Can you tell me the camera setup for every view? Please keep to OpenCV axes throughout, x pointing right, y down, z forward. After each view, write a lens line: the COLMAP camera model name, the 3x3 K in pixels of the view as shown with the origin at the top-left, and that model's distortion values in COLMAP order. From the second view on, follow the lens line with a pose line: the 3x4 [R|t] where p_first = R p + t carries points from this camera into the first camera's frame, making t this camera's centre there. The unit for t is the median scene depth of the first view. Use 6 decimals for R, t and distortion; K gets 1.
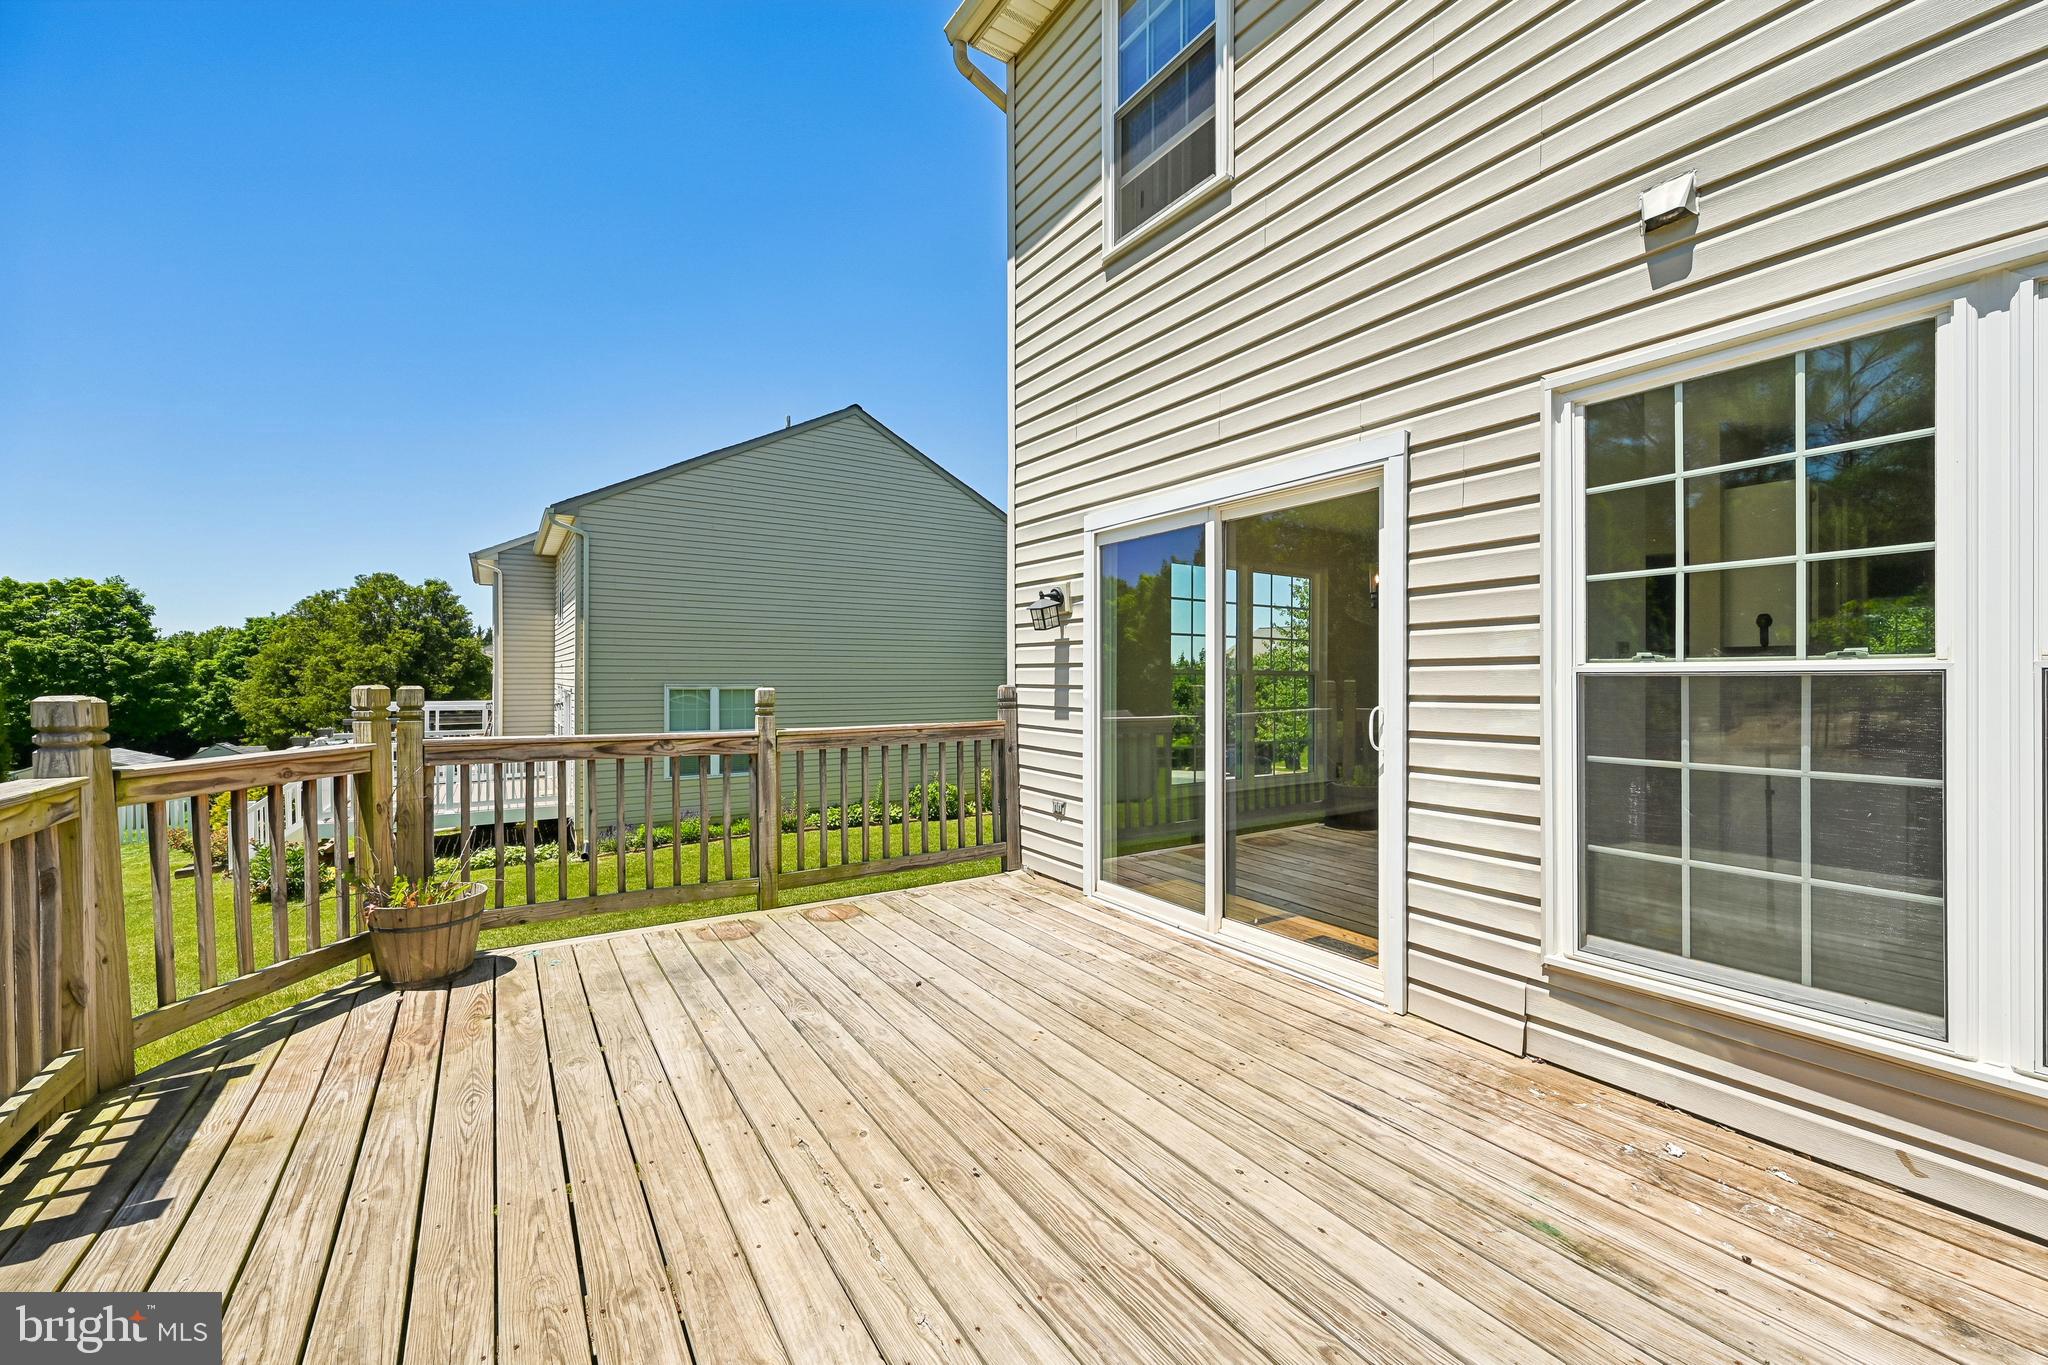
lens RADIAL K [[811.8, 0, 1036.2], [0, 811.8, 680.0], [0, 0, 1]] dist [-0.003402, 0.000283]
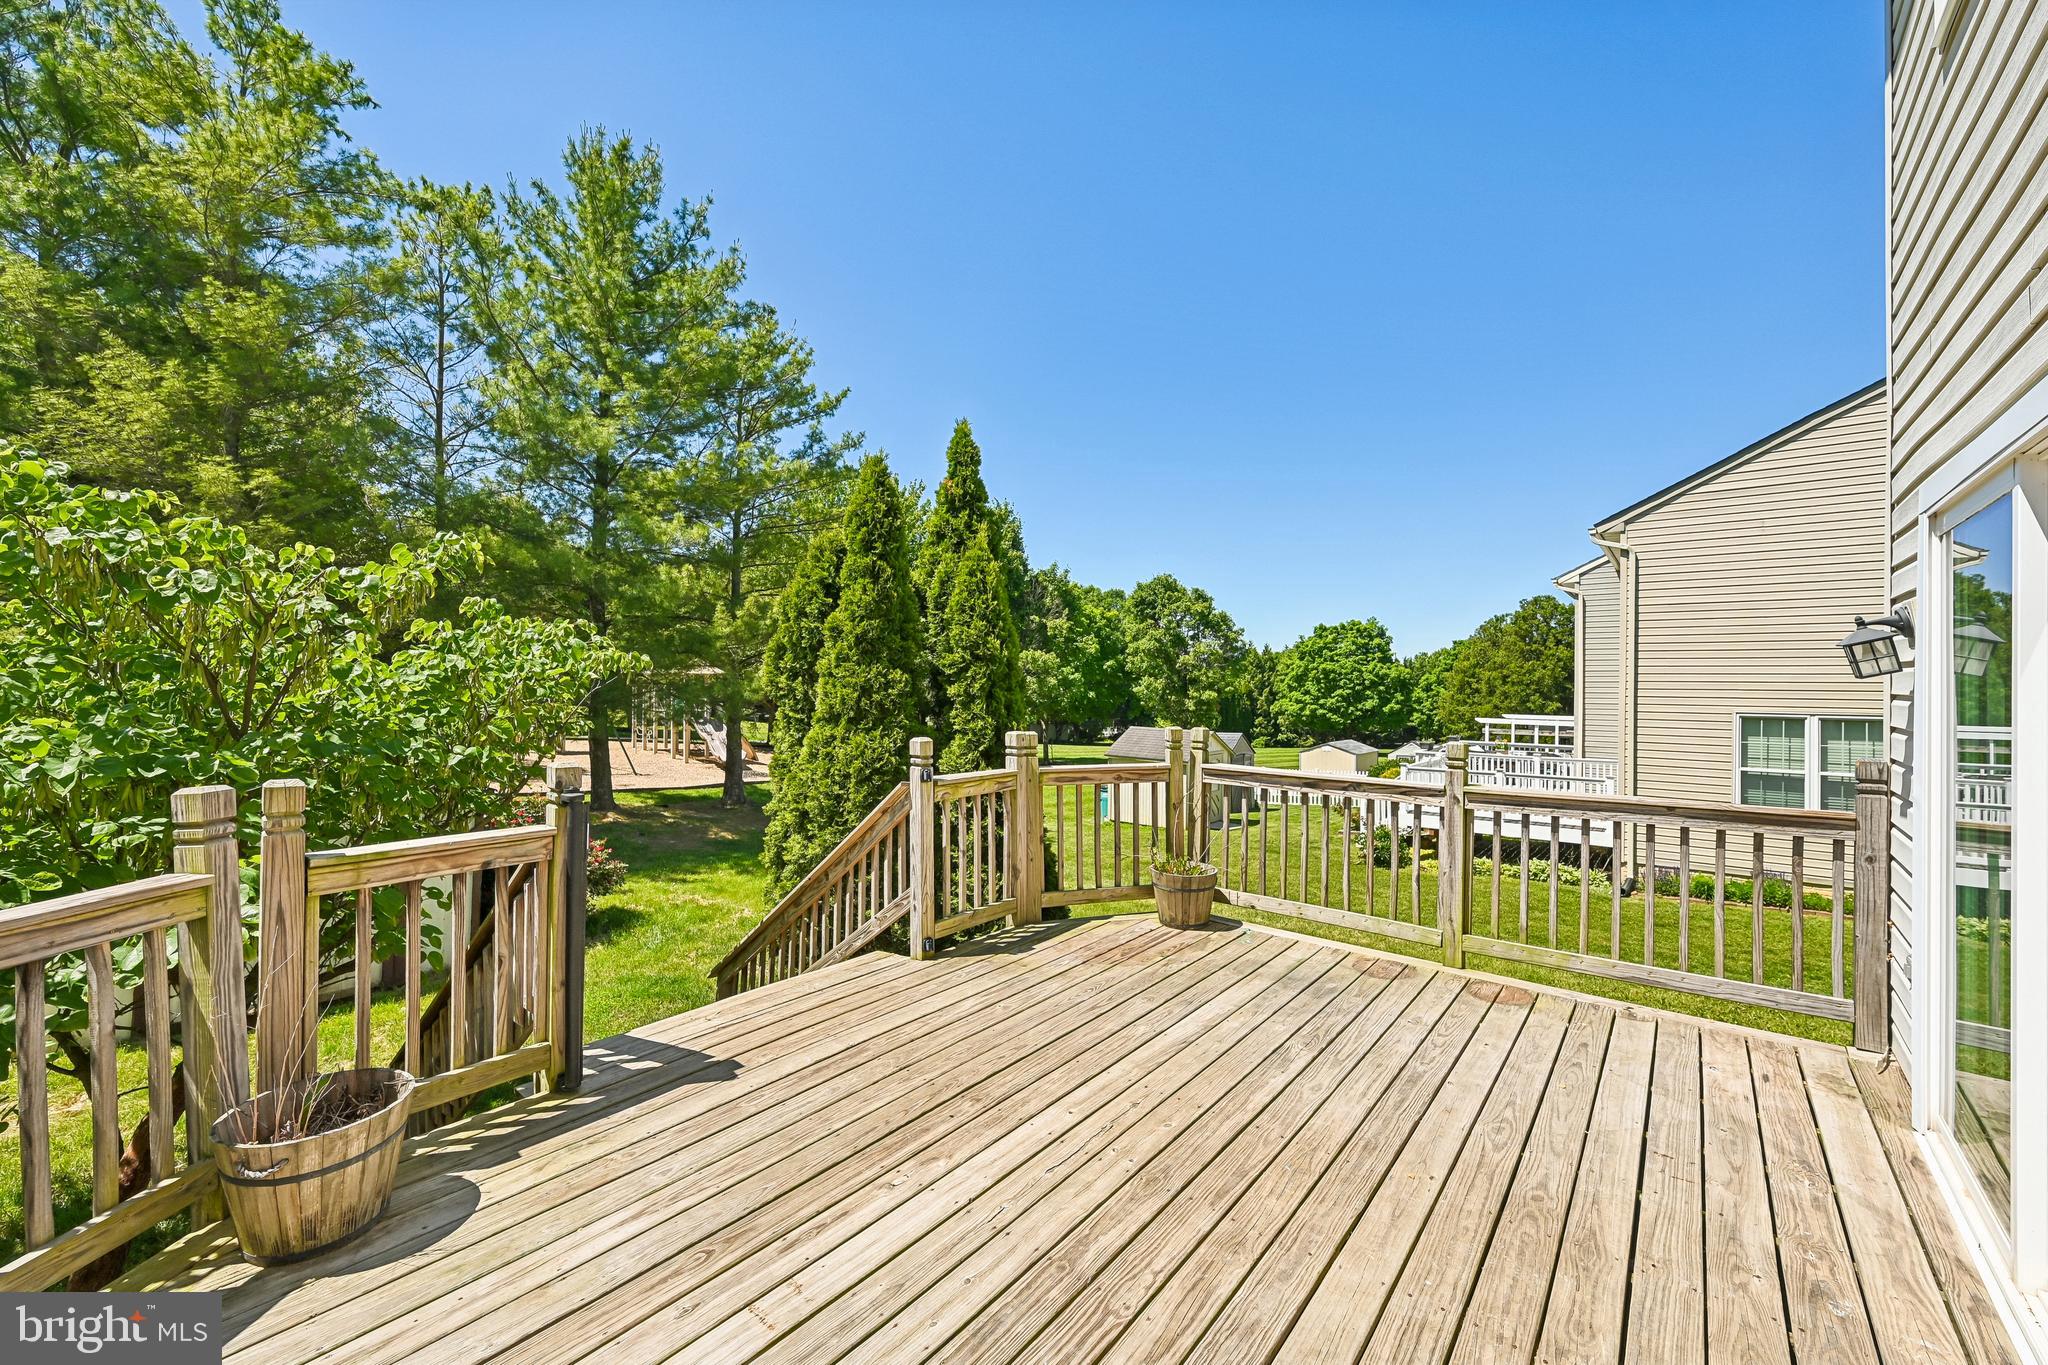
lens RADIAL K [[811.8, 0, 1036.4], [0, 811.8, 678.7], [0, 0, 1]] dist [-0.003402, 0.000283]
pose [[0.289762, -0.003643, -0.957092, 0.422555], [-0.008416, 0.999944, -0.006354, -0.051759], [0.957062, 0.009896, 0.289715, 0.205150]]
